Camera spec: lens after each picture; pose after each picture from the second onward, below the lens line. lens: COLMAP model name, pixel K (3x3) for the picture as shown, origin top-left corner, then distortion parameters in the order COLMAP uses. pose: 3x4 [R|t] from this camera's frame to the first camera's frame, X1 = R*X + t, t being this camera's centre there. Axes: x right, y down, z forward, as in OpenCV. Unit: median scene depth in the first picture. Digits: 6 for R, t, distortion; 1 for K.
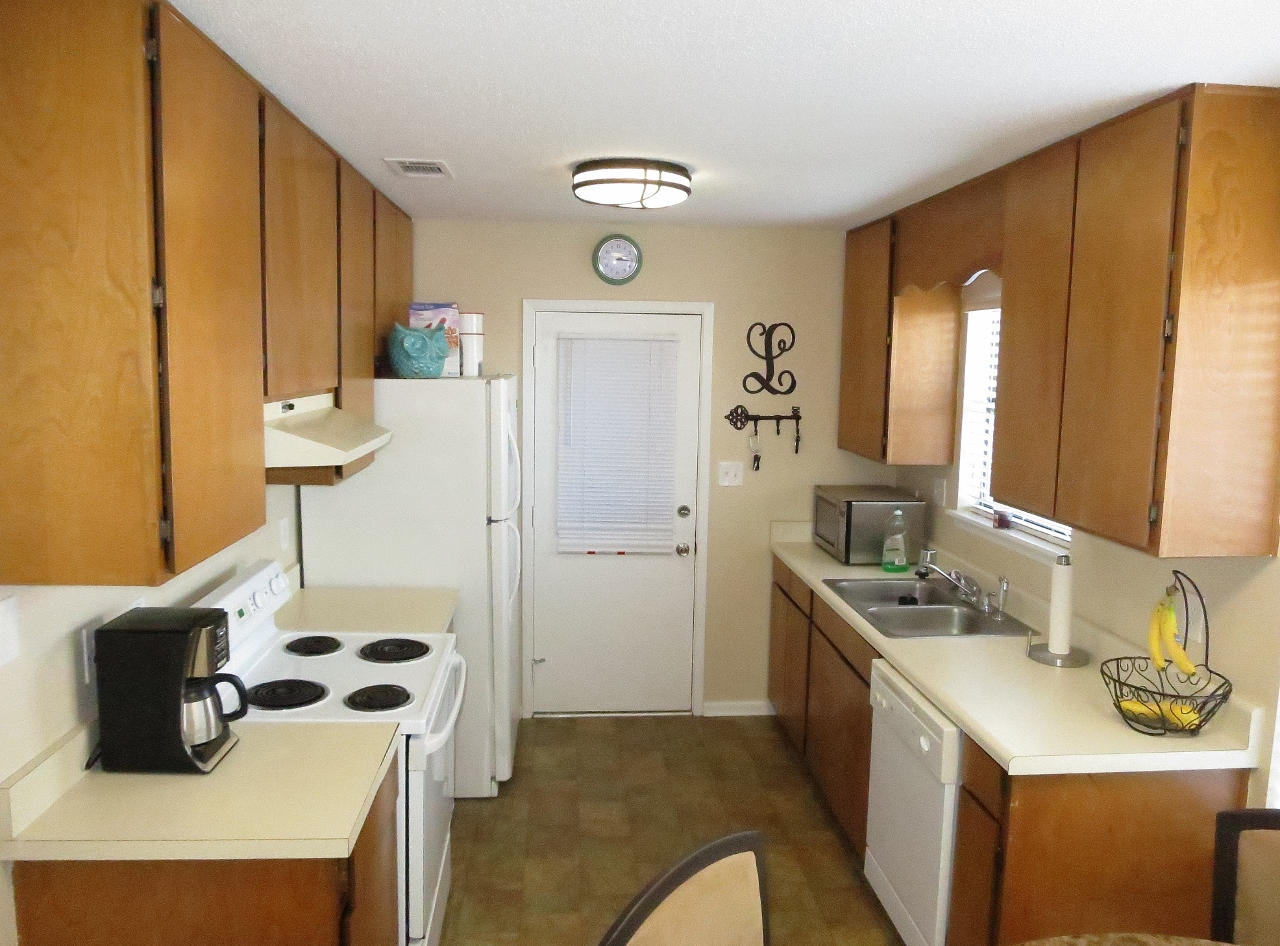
lens RADIAL K [[1120.5, 0, 641.4], [0, 1120.5, 442.6], [0, 0, 1]] dist [-0.038228, 0.007132]
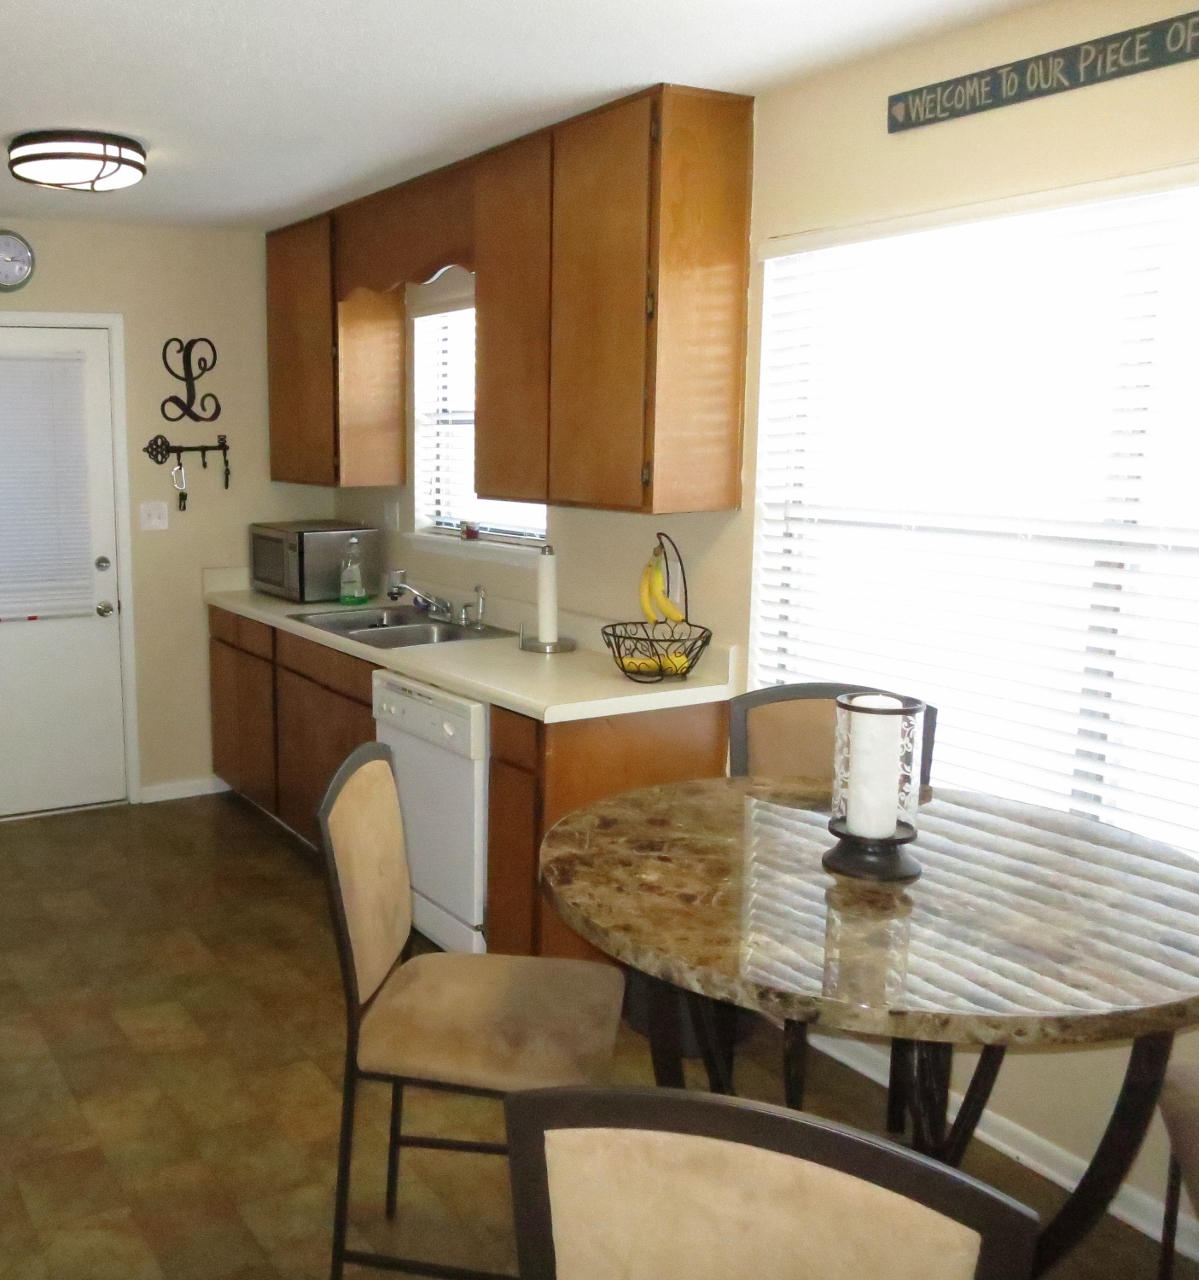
lens RADIAL K [[1377.1, 0, 599.5], [0, 1377.1, 640.0], [0, 0, 1]] dist [-0.027398, -0.121025]
pose [[0.884945, -0.104567, 0.453804, -0.114876], [0.066840, 0.992895, 0.098444, 0.045022], [-0.460874, -0.056785, 0.885647, -0.108781]]
